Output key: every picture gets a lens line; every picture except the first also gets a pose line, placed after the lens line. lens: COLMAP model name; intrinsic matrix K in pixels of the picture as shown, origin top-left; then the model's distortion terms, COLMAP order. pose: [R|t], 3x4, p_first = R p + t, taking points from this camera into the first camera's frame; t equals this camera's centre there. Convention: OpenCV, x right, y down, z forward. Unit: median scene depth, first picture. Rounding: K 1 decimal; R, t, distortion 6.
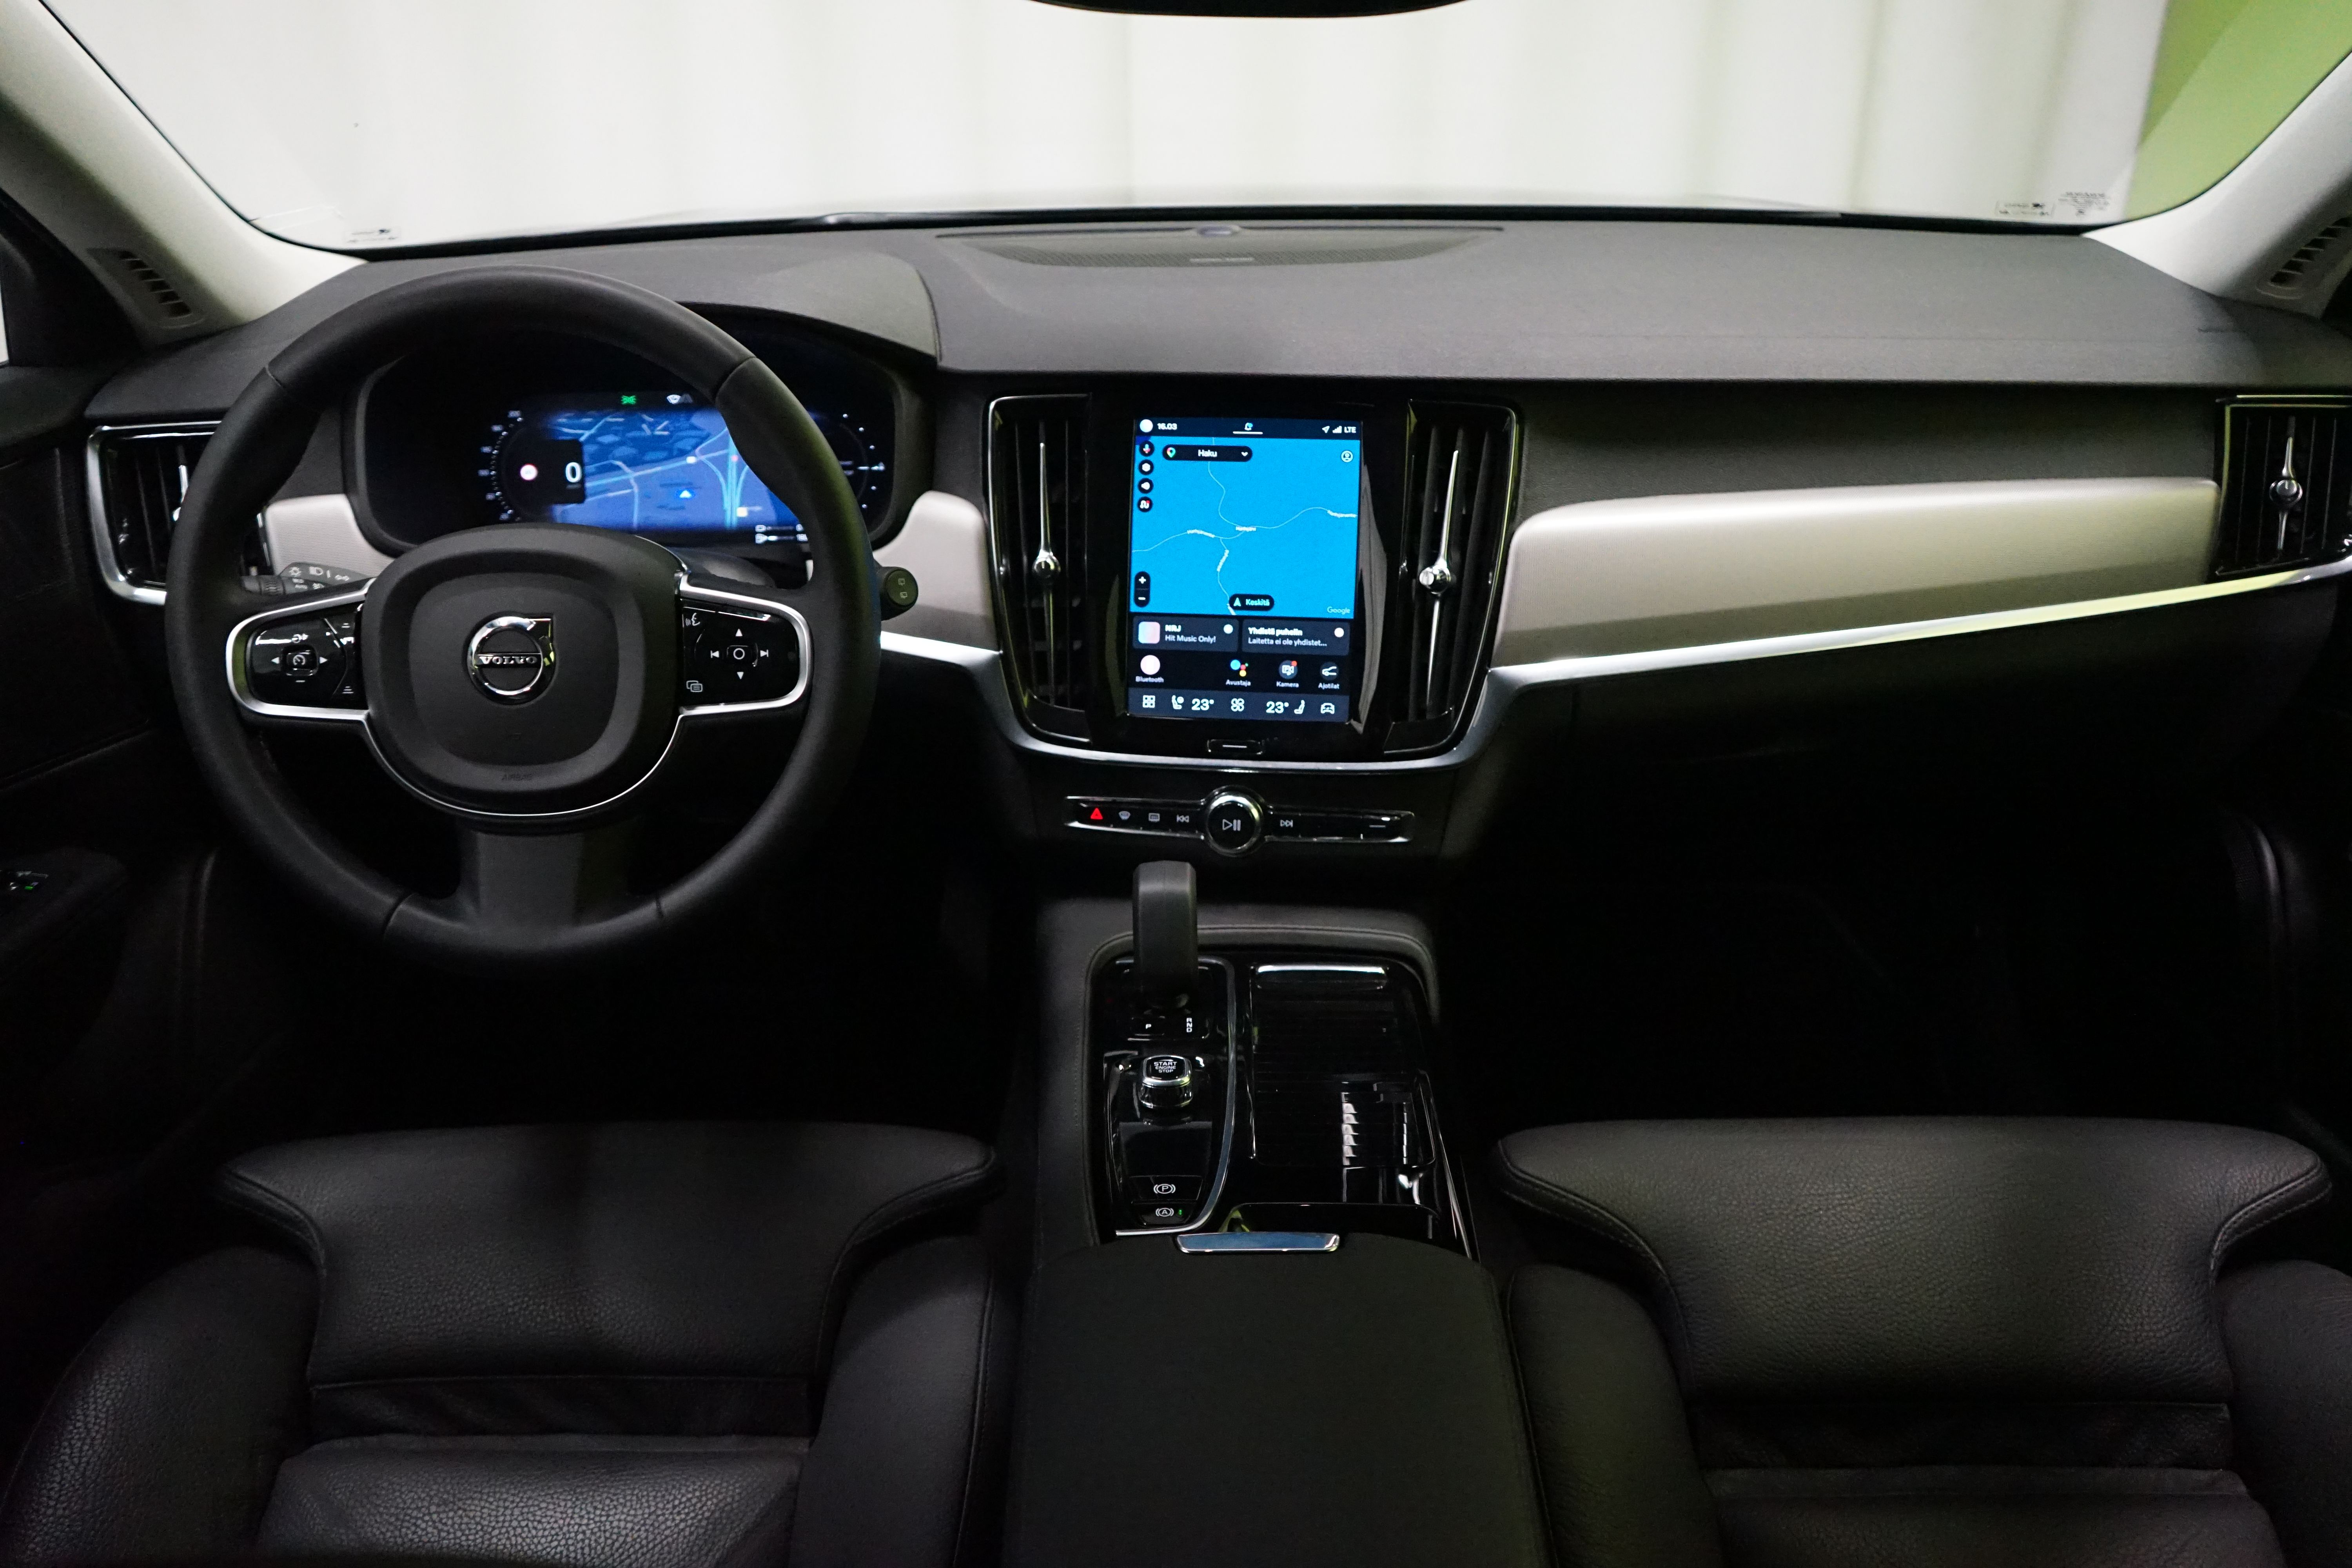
lens RADIAL K [[1930.0, 0, 1176.0], [0, 1930.0, 784.0], [0, 0, 1]] dist [0.000387, -0.054519]
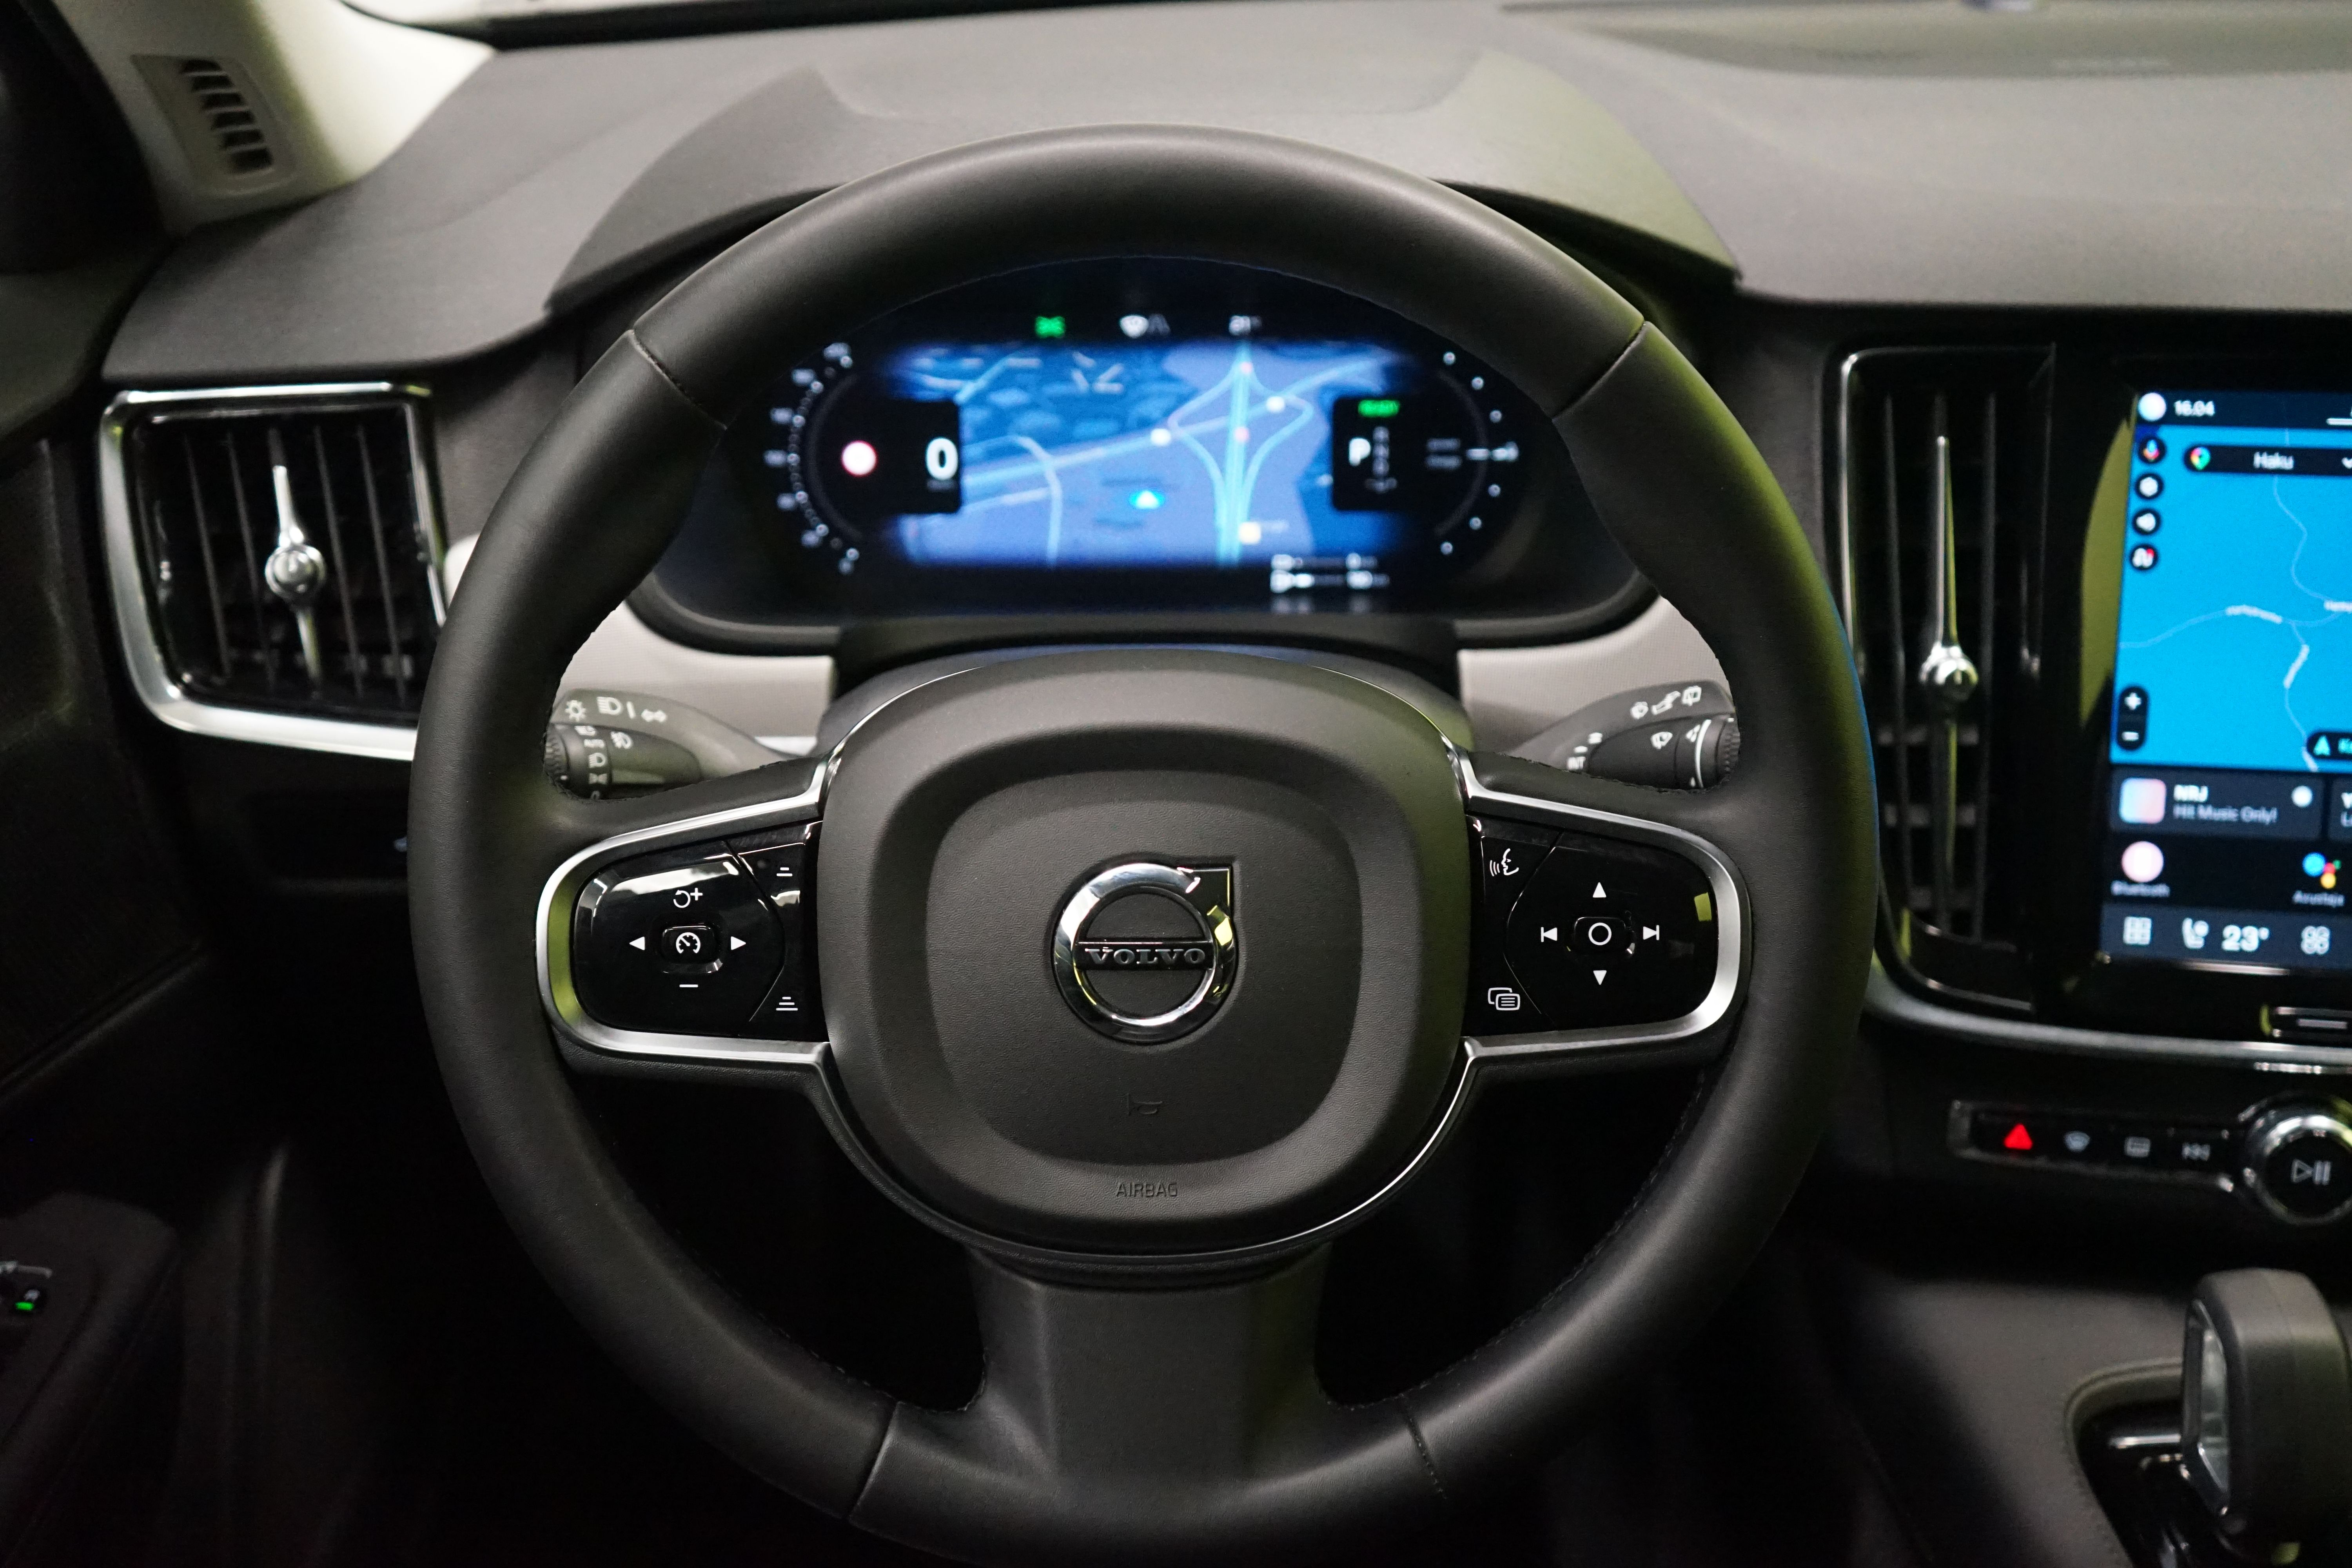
lens RADIAL K [[2649.5, 0, 1176.0], [0, 2649.5, 784.0], [0, 0, 1]] dist [0.014049, 0.029837]
pose [[0.999974, 0.002612, 0.006692, -0.282028], [-0.002824, 0.999489, 0.031833, -0.105309], [-0.006606, -0.031851, 0.999471, 0.279650]]
